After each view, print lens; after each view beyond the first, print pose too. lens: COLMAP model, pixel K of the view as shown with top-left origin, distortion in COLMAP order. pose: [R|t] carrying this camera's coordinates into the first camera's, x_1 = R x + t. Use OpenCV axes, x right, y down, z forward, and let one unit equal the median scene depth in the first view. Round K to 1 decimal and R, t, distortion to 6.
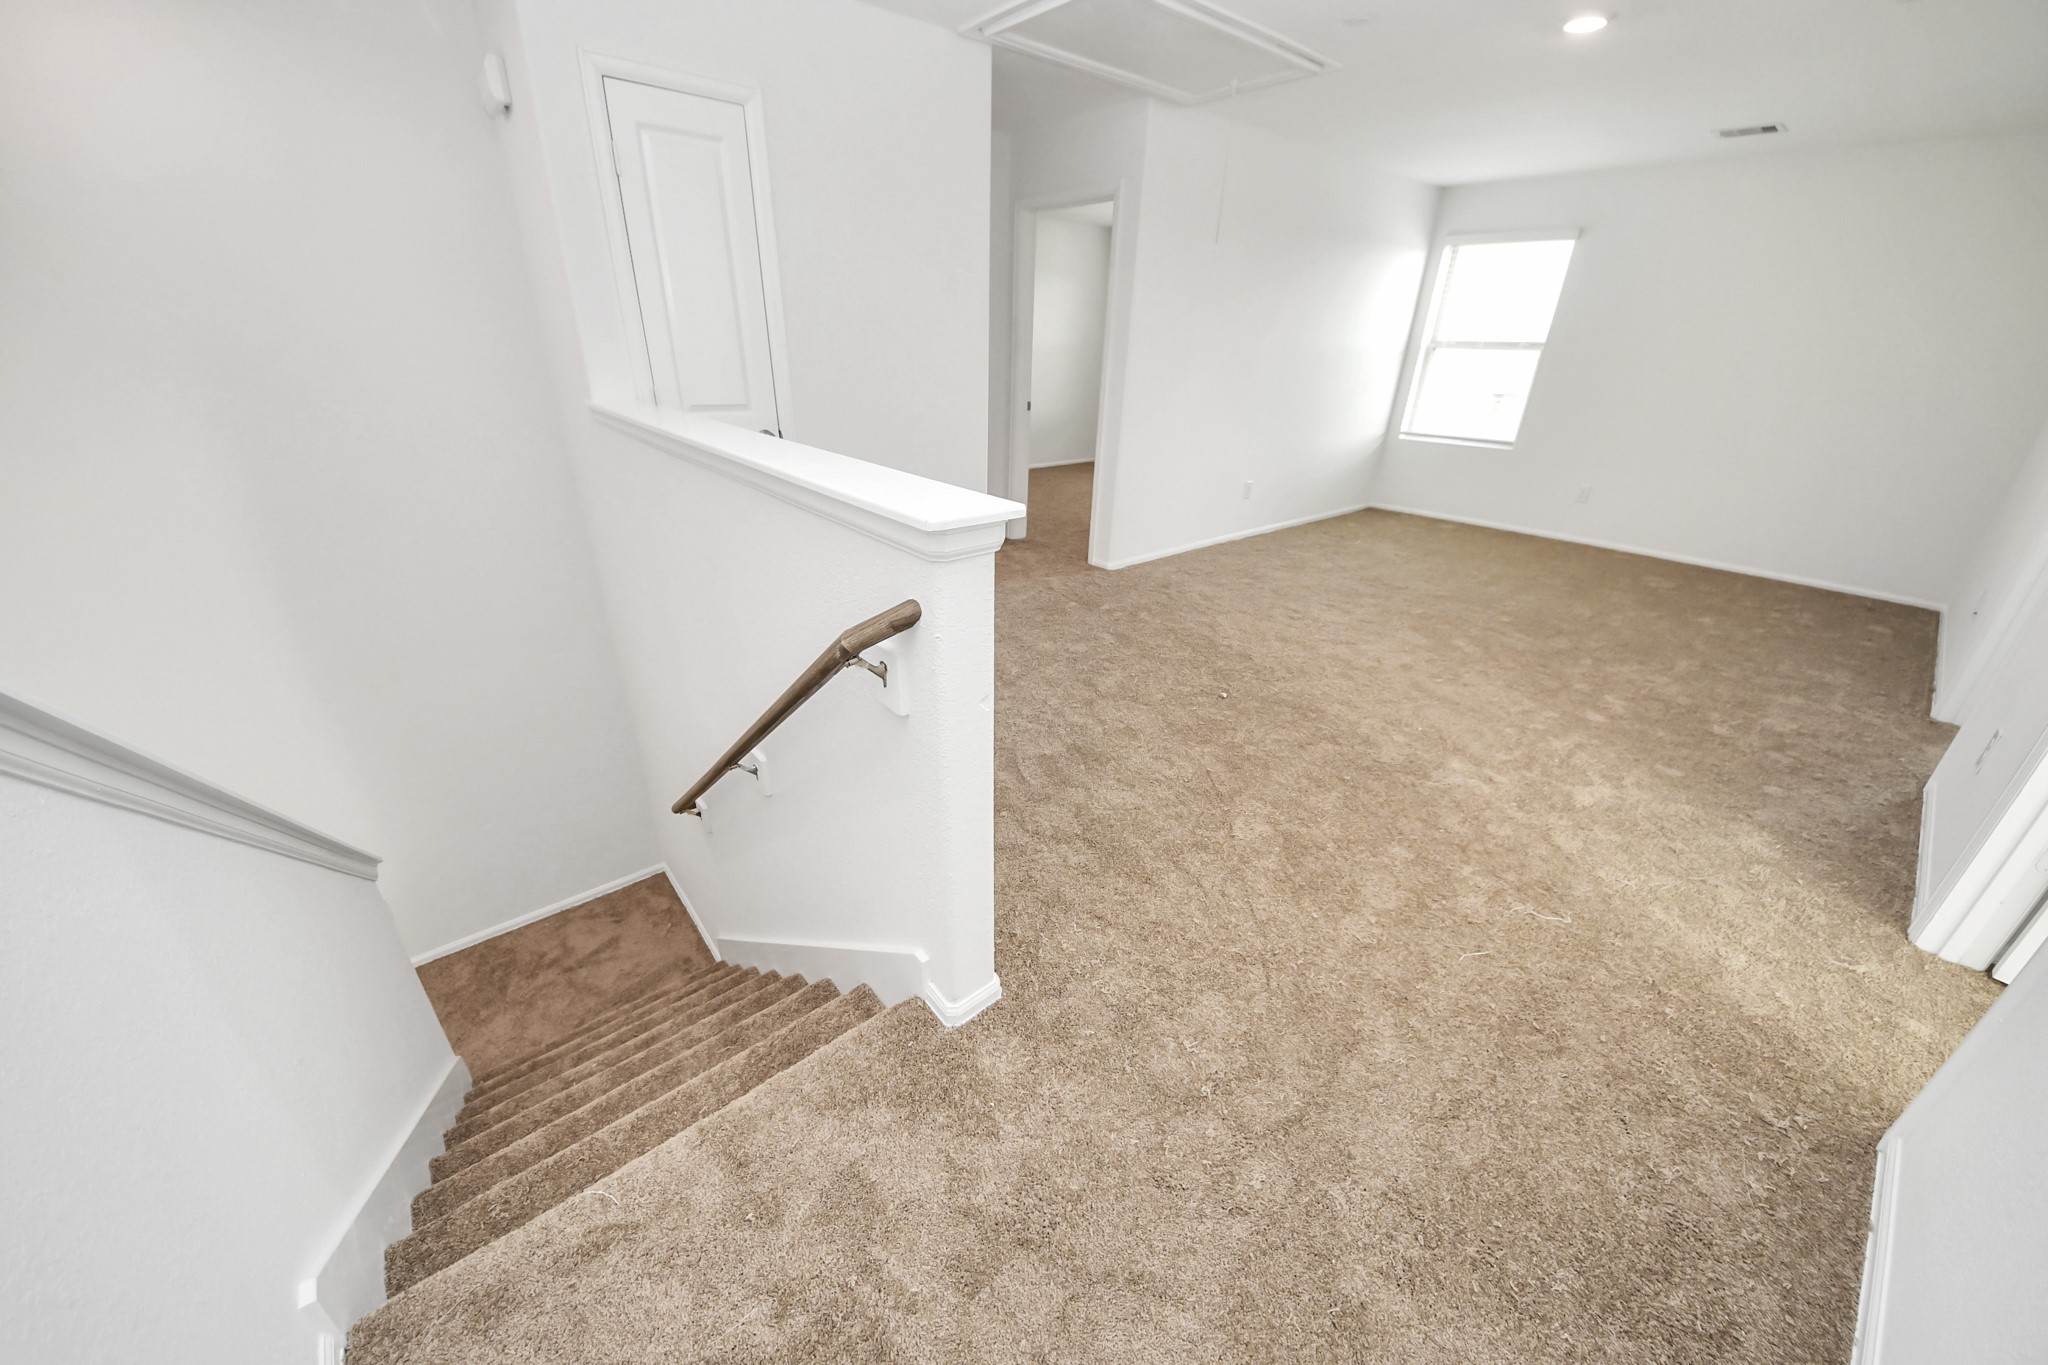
lens RADIAL K [[745.1, 0, 1040.4], [0, 745.1, 691.5], [0, 0, 1]] dist [-0.018582, 0.001214]
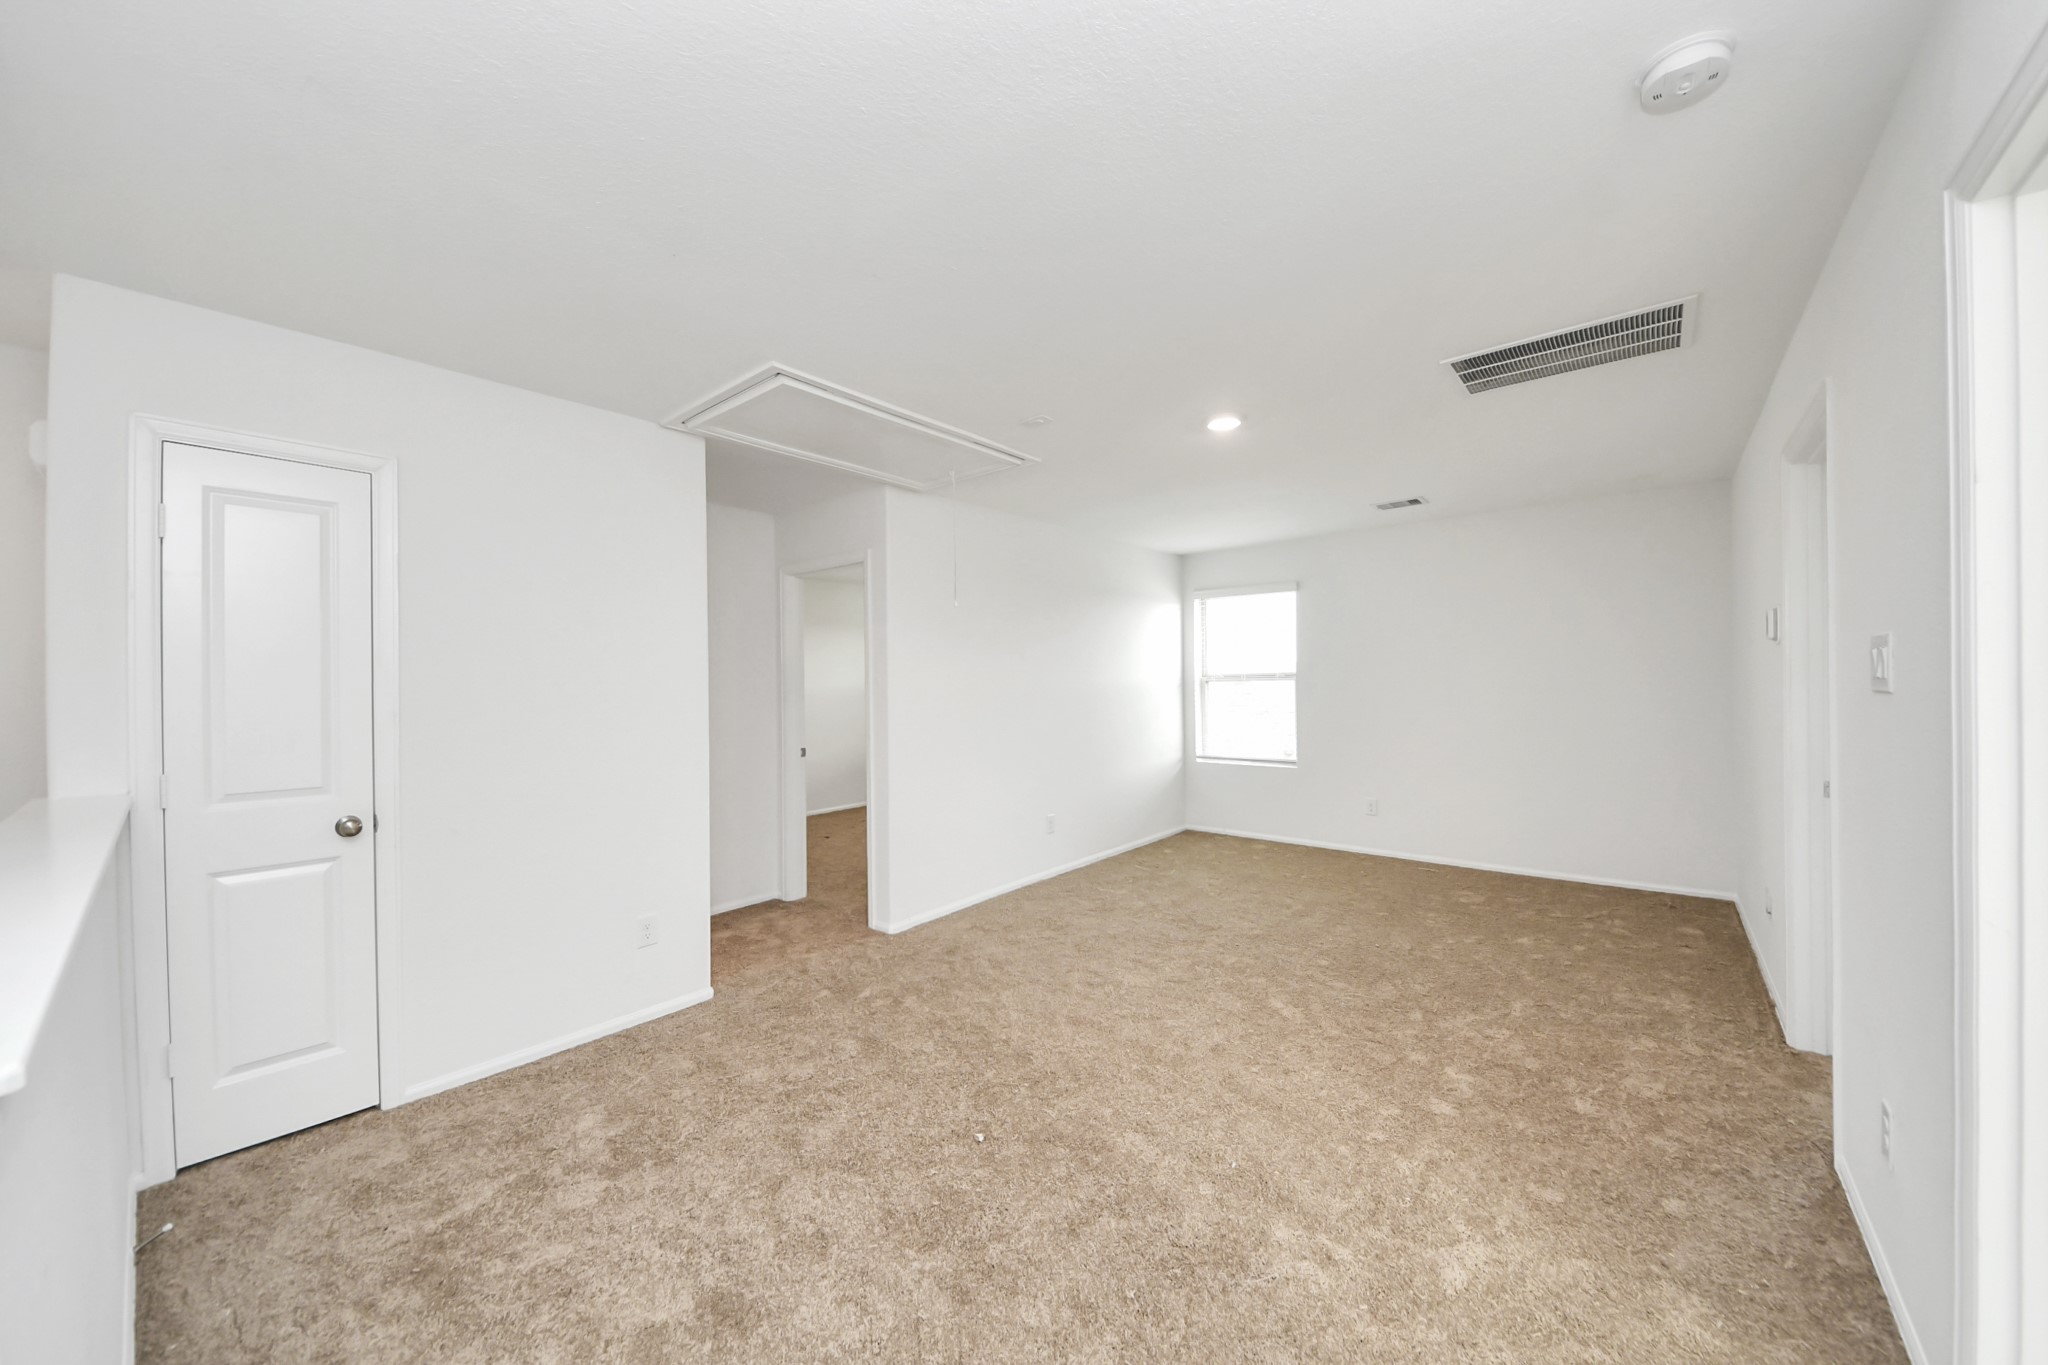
lens RADIAL K [[745.1, 0, 1021.9], [0, 745.1, 678.1], [0, 0, 1]] dist [-0.018582, 0.001214]
pose [[0.986259, -0.036084, 0.161215, 0.167316], [0.100723, 0.904843, -0.413660, -0.088983], [-0.130947, 0.424214, 0.896044, 0.128985]]
